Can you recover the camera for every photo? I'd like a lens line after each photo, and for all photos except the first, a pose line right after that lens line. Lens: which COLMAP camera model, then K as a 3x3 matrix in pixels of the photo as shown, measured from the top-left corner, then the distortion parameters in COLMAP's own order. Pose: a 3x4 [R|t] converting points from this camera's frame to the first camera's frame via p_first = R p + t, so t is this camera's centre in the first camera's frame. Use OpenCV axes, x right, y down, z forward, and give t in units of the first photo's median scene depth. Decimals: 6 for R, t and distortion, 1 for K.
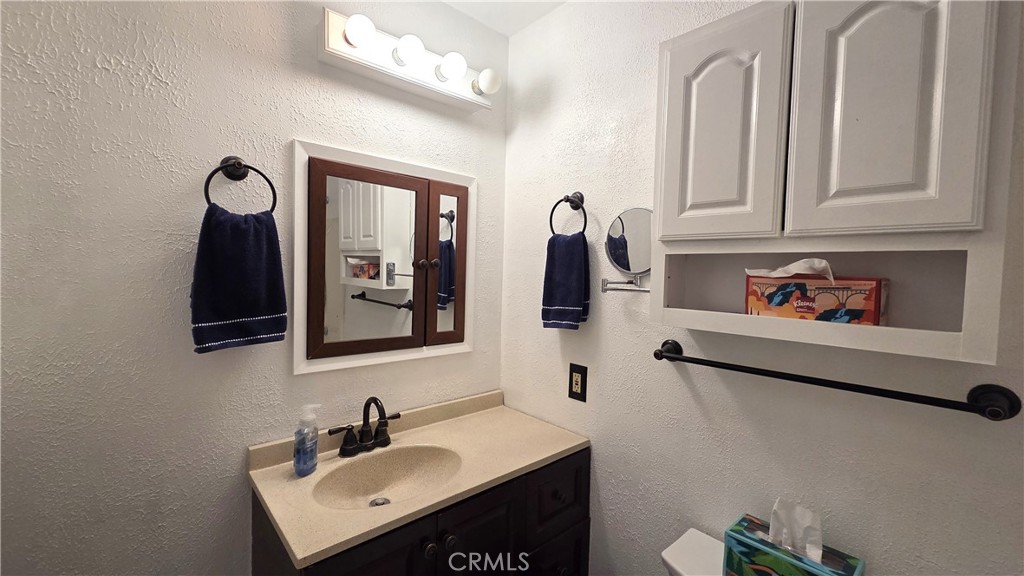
lens RADIAL K [[419.6, 0, 511.1], [0, 419.6, 289.2], [0, 0, 1]] dist [-0.000972, -0.000457]
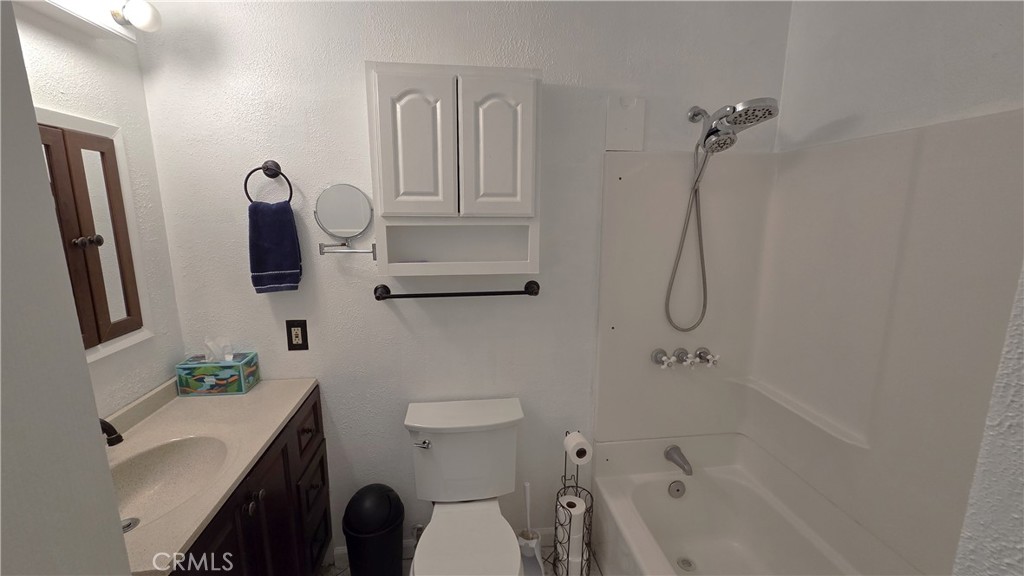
lens RADIAL K [[419.6, 0, 510.1], [0, 419.6, 286.9], [0, 0, 1]] dist [-0.000972, -0.000457]
pose [[0.559446, -0.176580, 0.809839, -0.430526], [0.044202, 0.982010, 0.183585, -0.092297], [-0.827687, -0.066909, 0.557187, -0.102335]]
